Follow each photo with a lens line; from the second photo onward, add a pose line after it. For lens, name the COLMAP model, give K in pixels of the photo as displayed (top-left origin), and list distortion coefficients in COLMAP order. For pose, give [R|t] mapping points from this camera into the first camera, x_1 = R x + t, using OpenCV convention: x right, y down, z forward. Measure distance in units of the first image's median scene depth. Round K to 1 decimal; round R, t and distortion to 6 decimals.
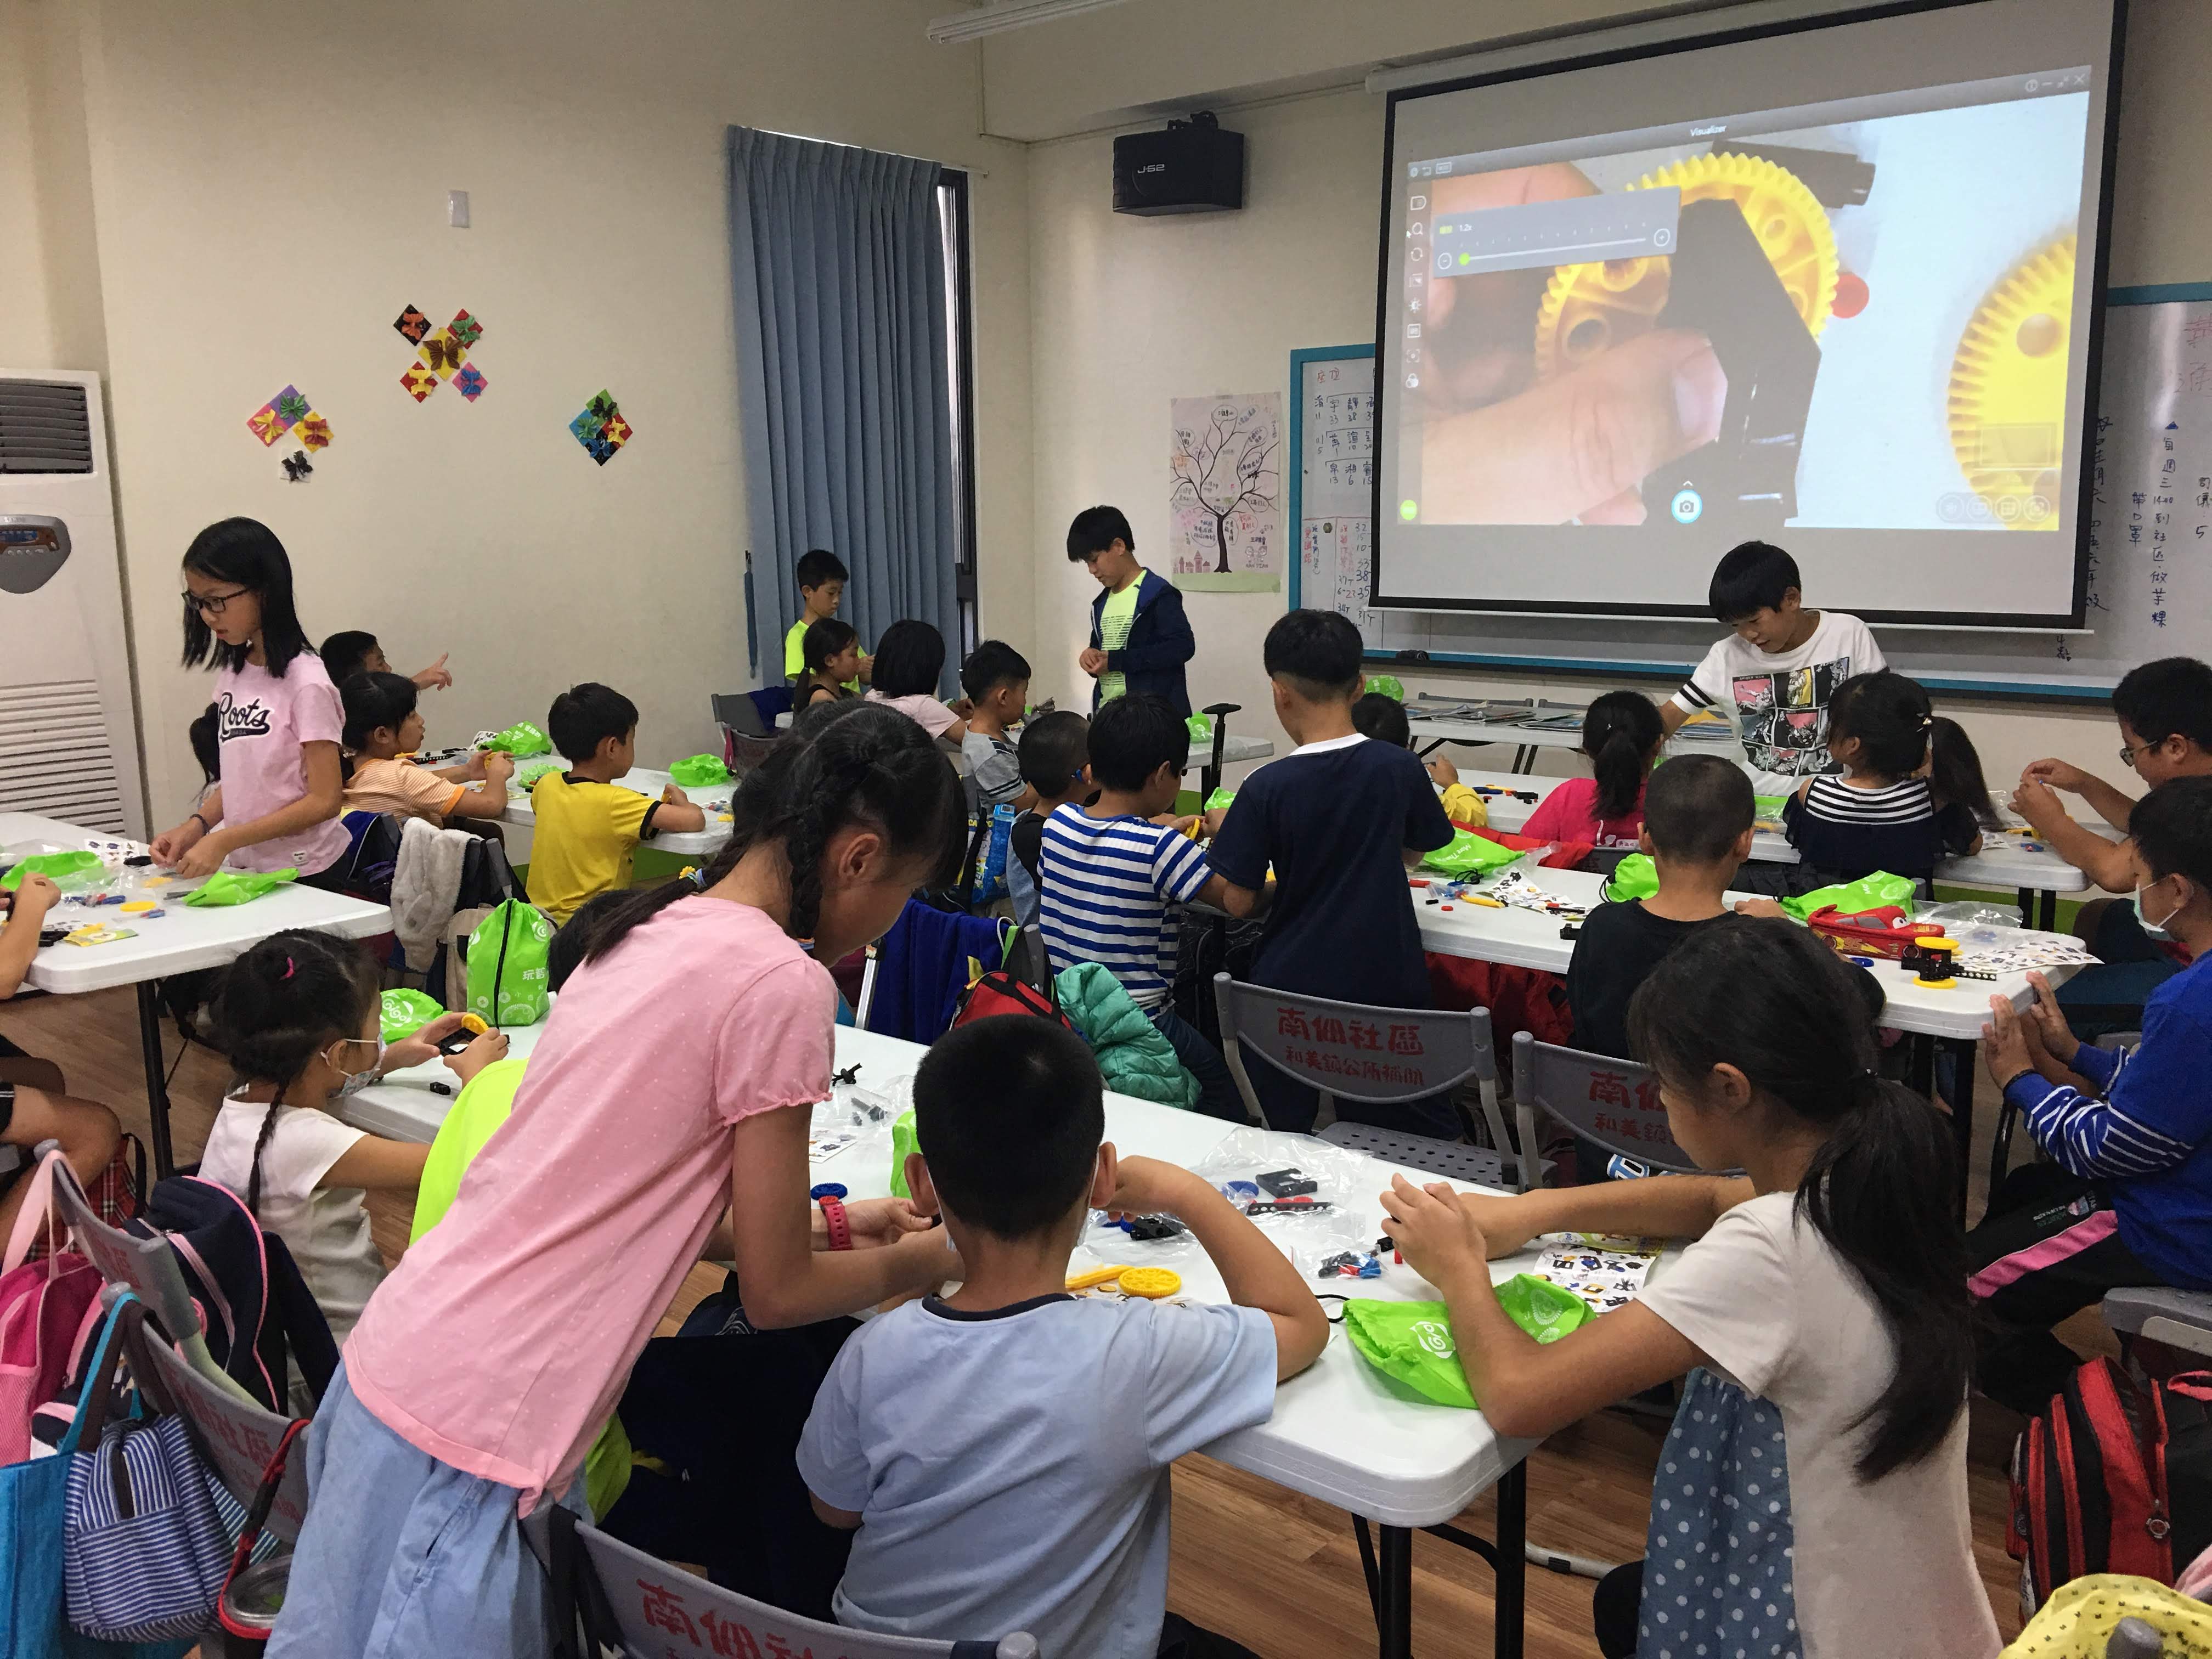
lens RADIAL K [[1902.0, 0, 1093.4], [0, 1902.0, 727.4], [0, 0, 1]] dist [0.101025, -0.158607]
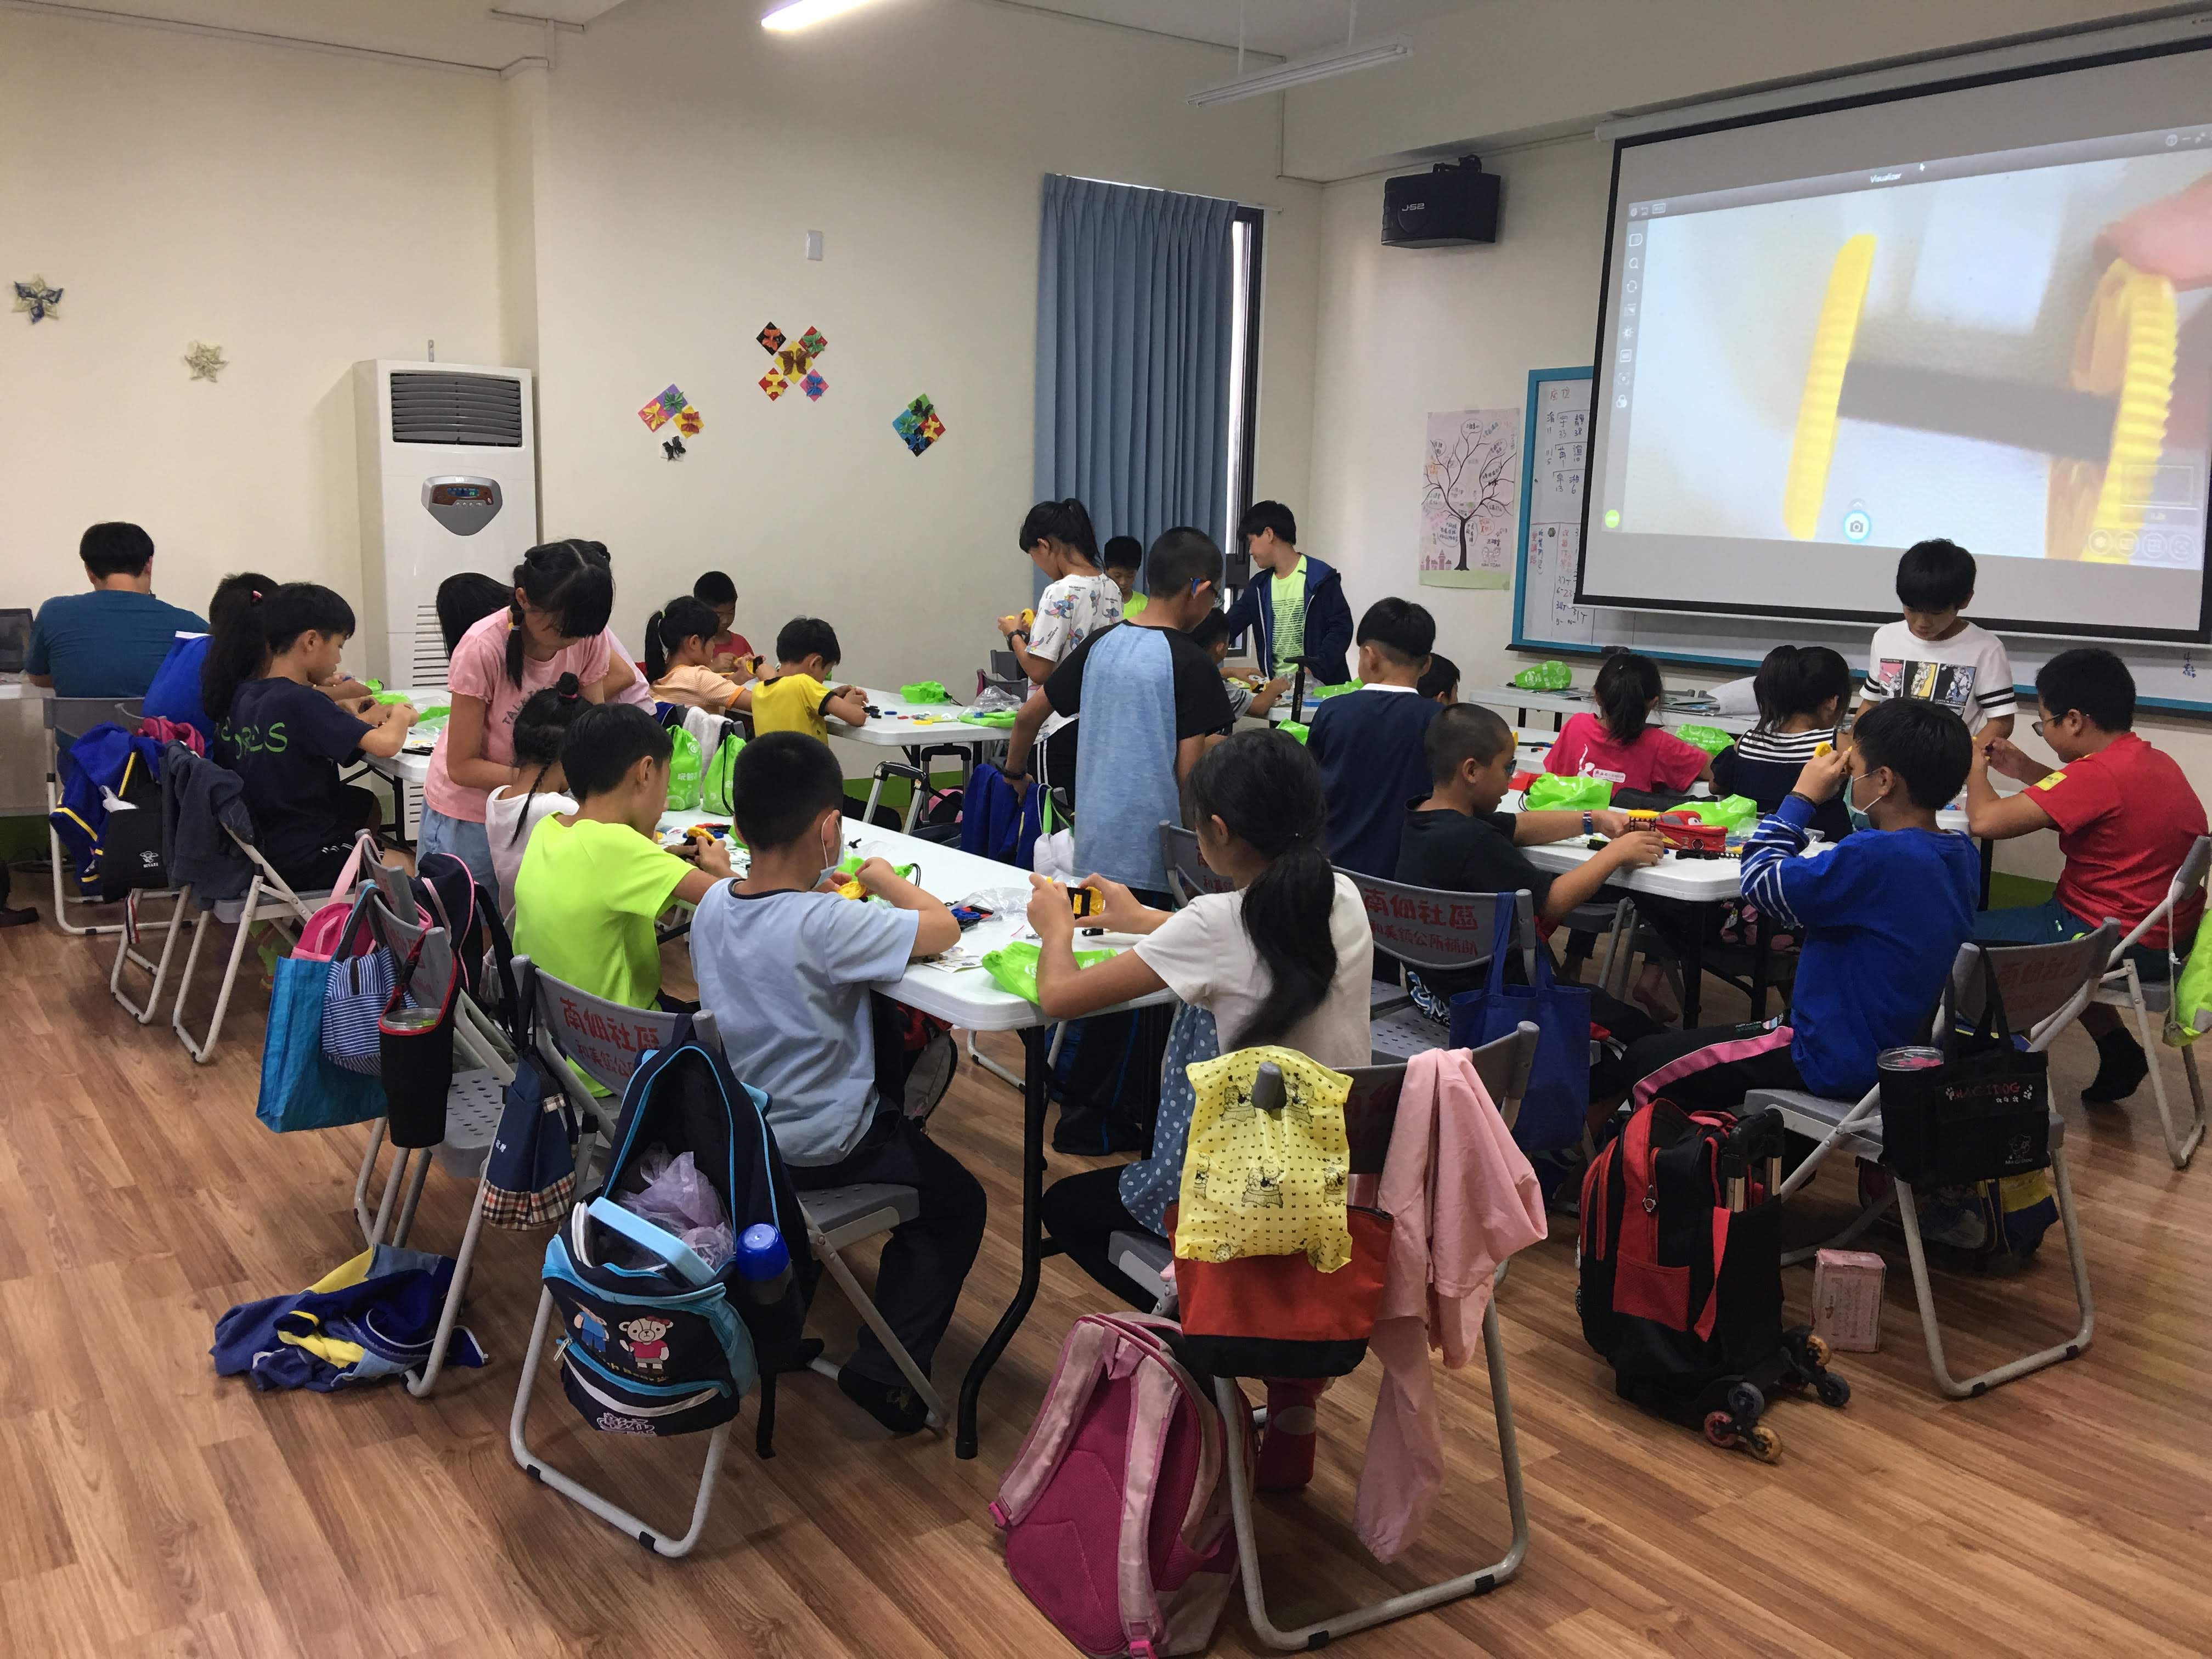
lens RADIAL K [[1902.0, 0, 1093.4], [0, 1902.0, 727.4], [0, 0, 1]] dist [0.101025, -0.158607]
pose [[0.971654, 0.062957, -0.227869, 0.136539], [-0.064660, 0.997907, -0.000009, 0.027036], [0.227392, 0.014742, 0.973692, -0.145455]]
